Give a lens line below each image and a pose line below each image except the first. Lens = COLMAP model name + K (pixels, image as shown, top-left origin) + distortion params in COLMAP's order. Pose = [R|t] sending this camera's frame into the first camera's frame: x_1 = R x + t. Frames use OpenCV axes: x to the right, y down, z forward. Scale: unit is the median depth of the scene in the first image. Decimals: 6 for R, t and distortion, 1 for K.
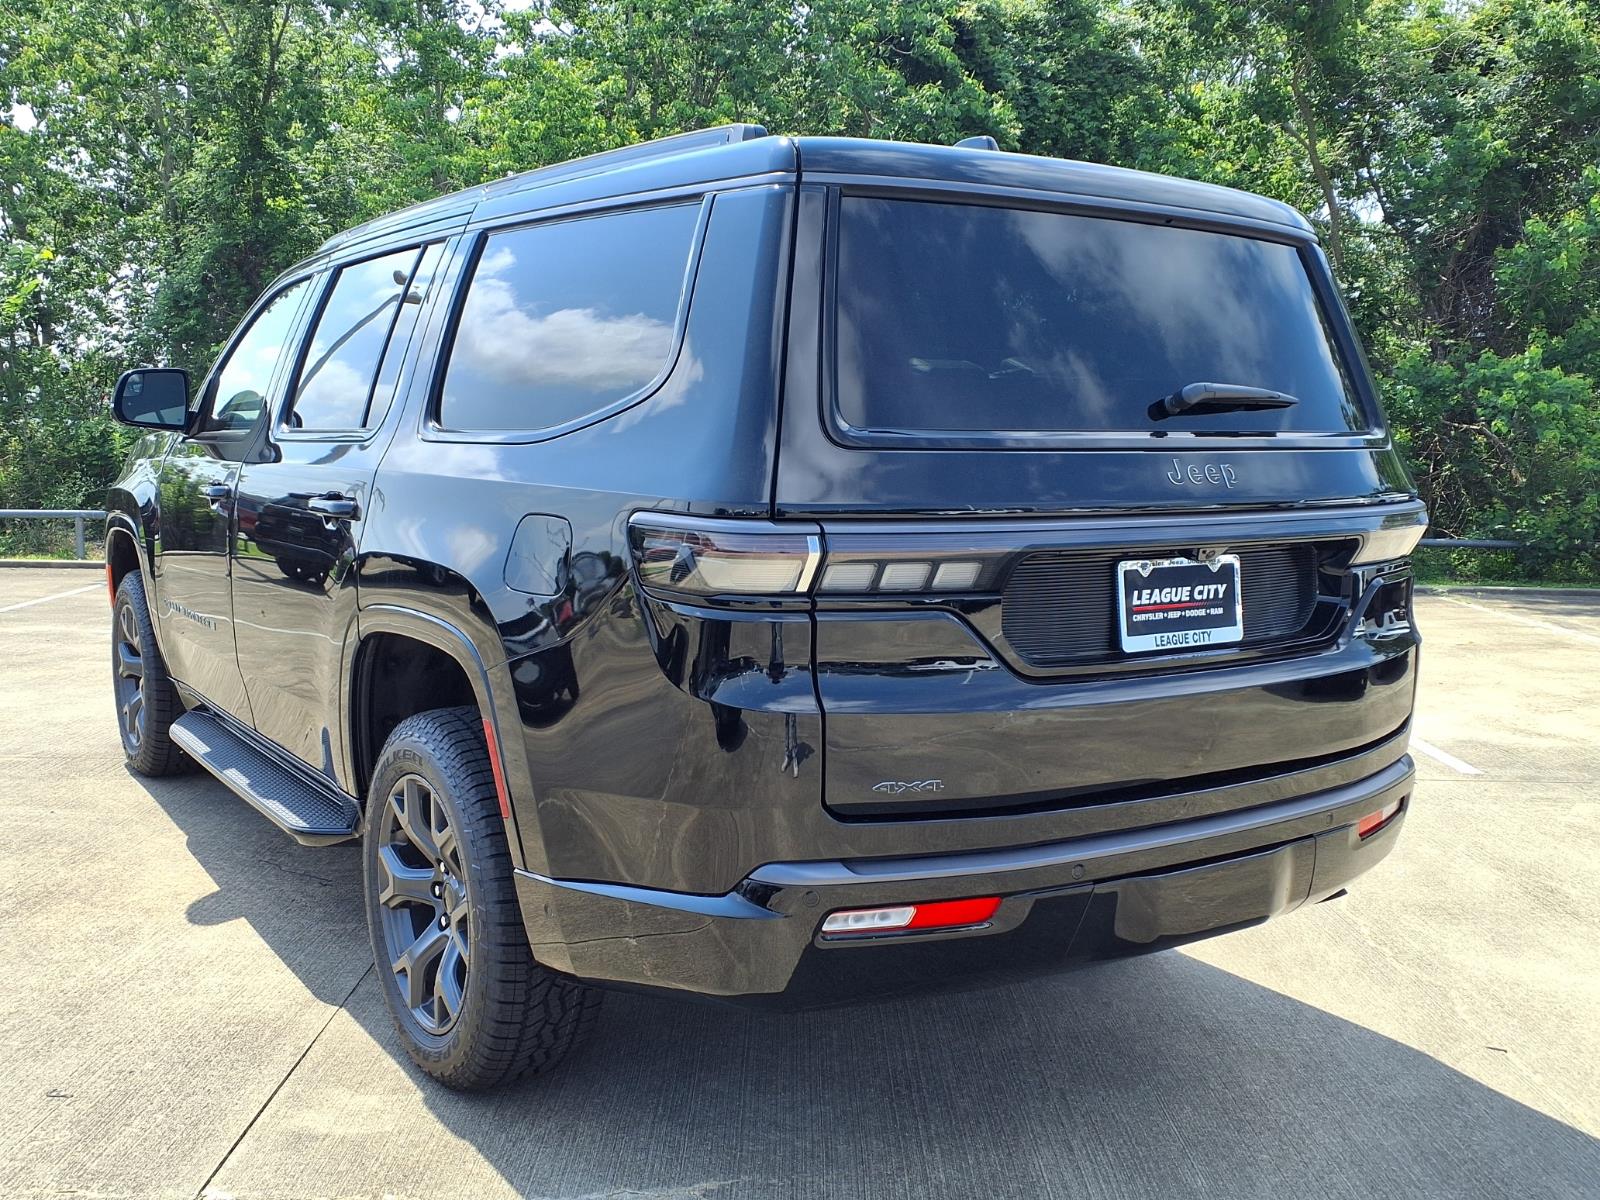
lens RADIAL K [[1467.6, 0, 792.2], [0, 1467.6, 651.7], [0, 0, 1]] dist [-0.100064, -0.000612]
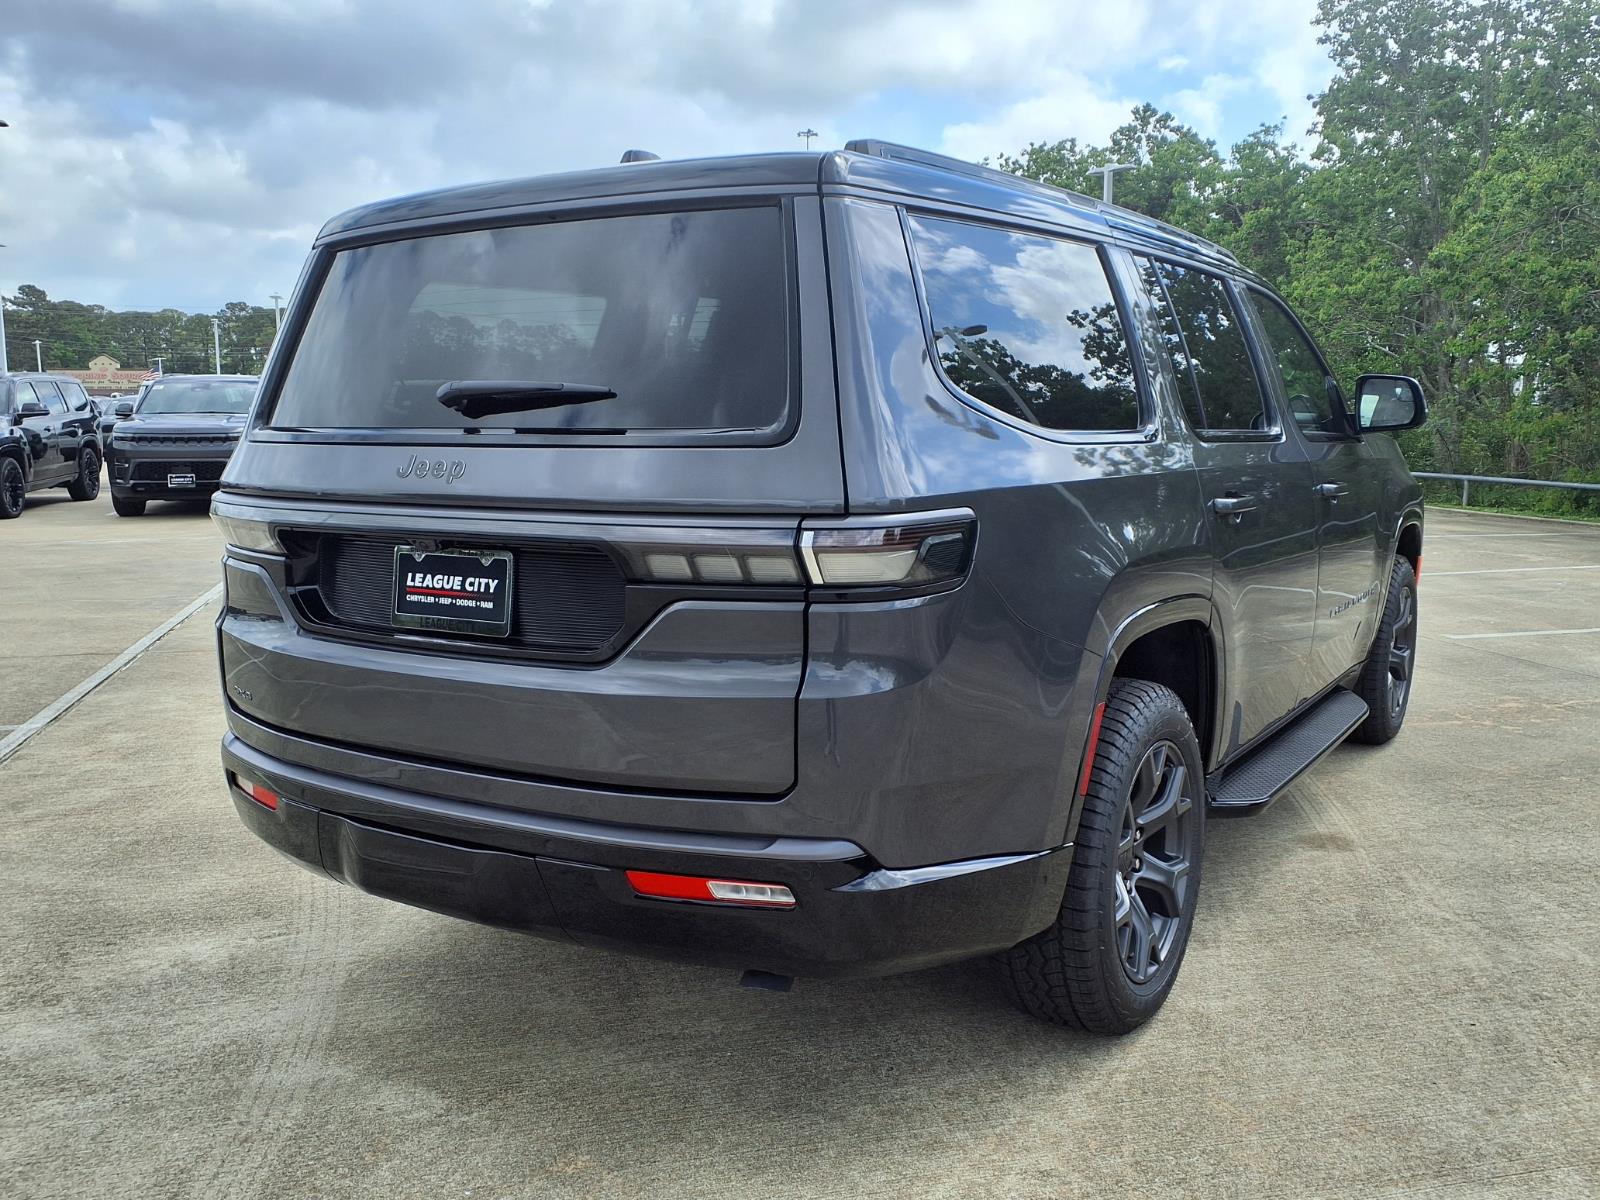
lens RADIAL K [[1344.1, 0, 763.9], [0, 1344.1, 593.5], [0, 0, 1]] dist [0.006551, -0.000794]
pose [[0.427515, 0.106480, -0.897716, 1.250021], [-0.124578, 0.990504, 0.058158, -0.117492], [0.895383, 0.086972, 0.436720, 0.782153]]
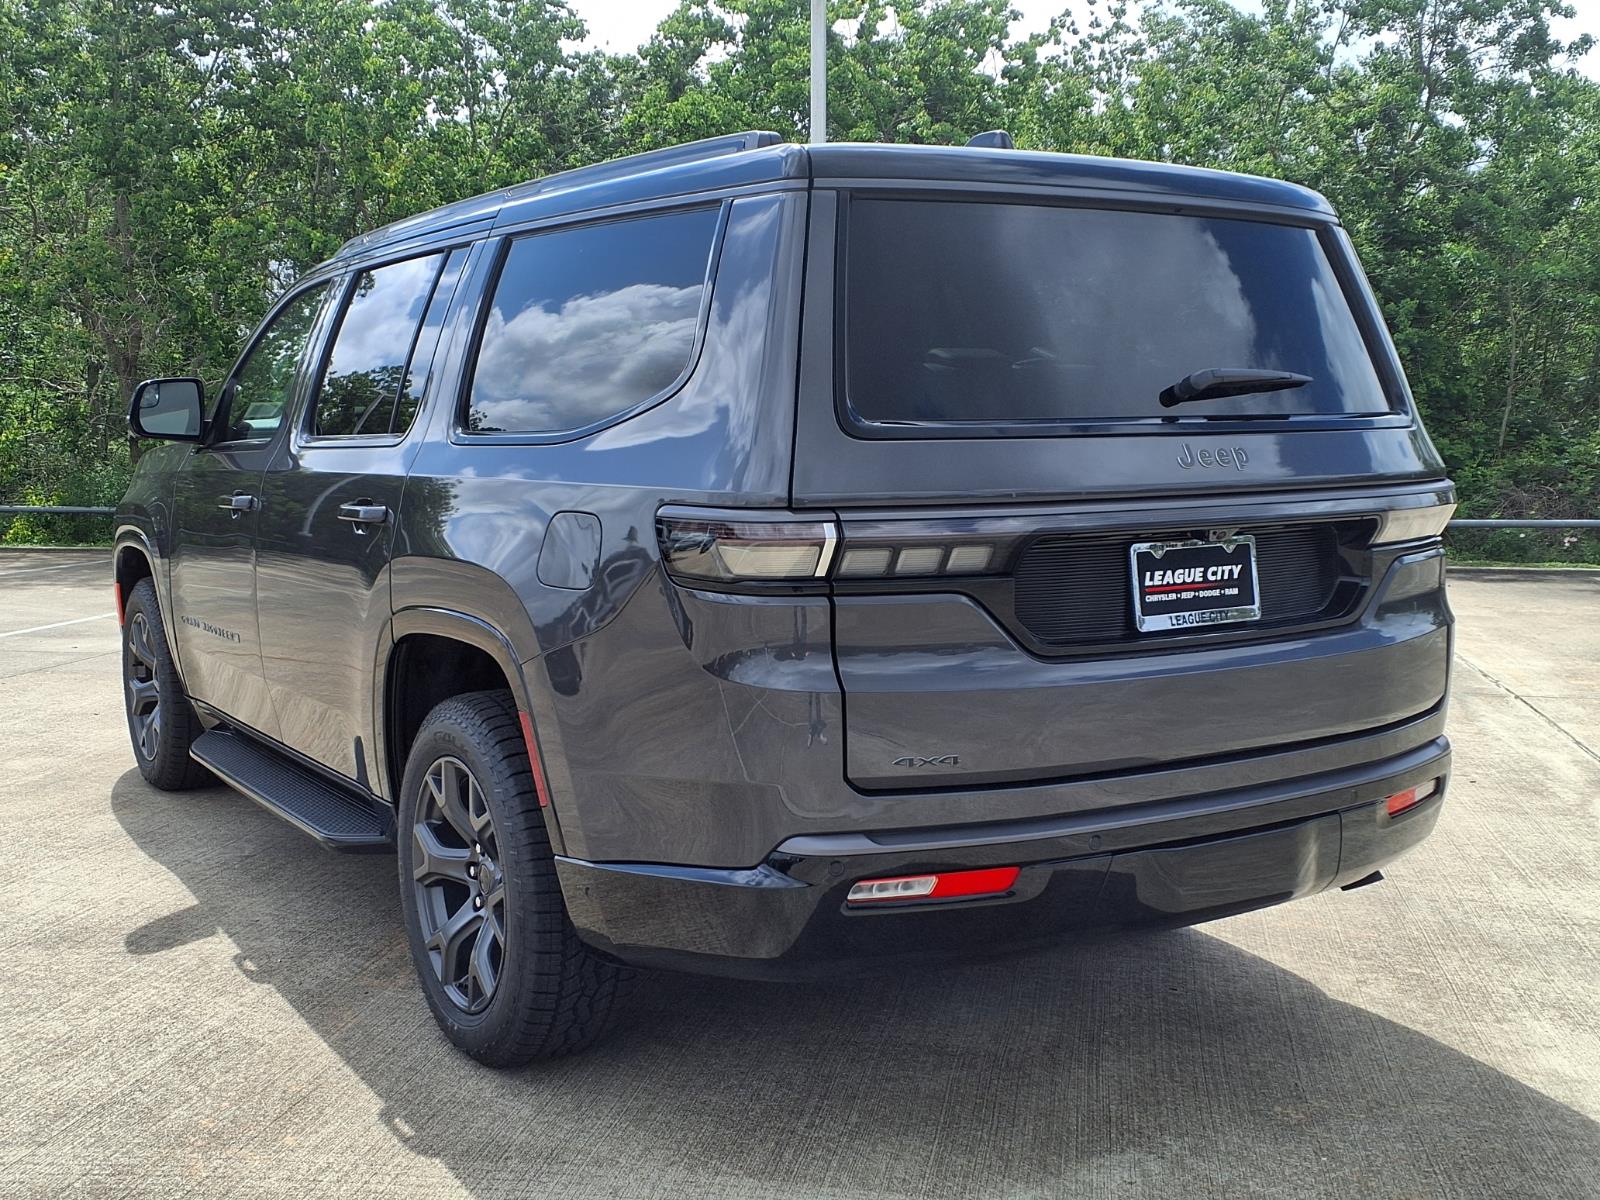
lens RADIAL K [[1577.7, 0, 796.2], [0, 1577.7, 603.3], [0, 0, 1]] dist [0.004646, -0.007953]
pose [[0.999474, -0.019761, -0.025732, 0.015668], [0.018555, 0.998756, -0.046289, 0.026626], [0.026615, 0.045787, 0.998597, -0.114416]]
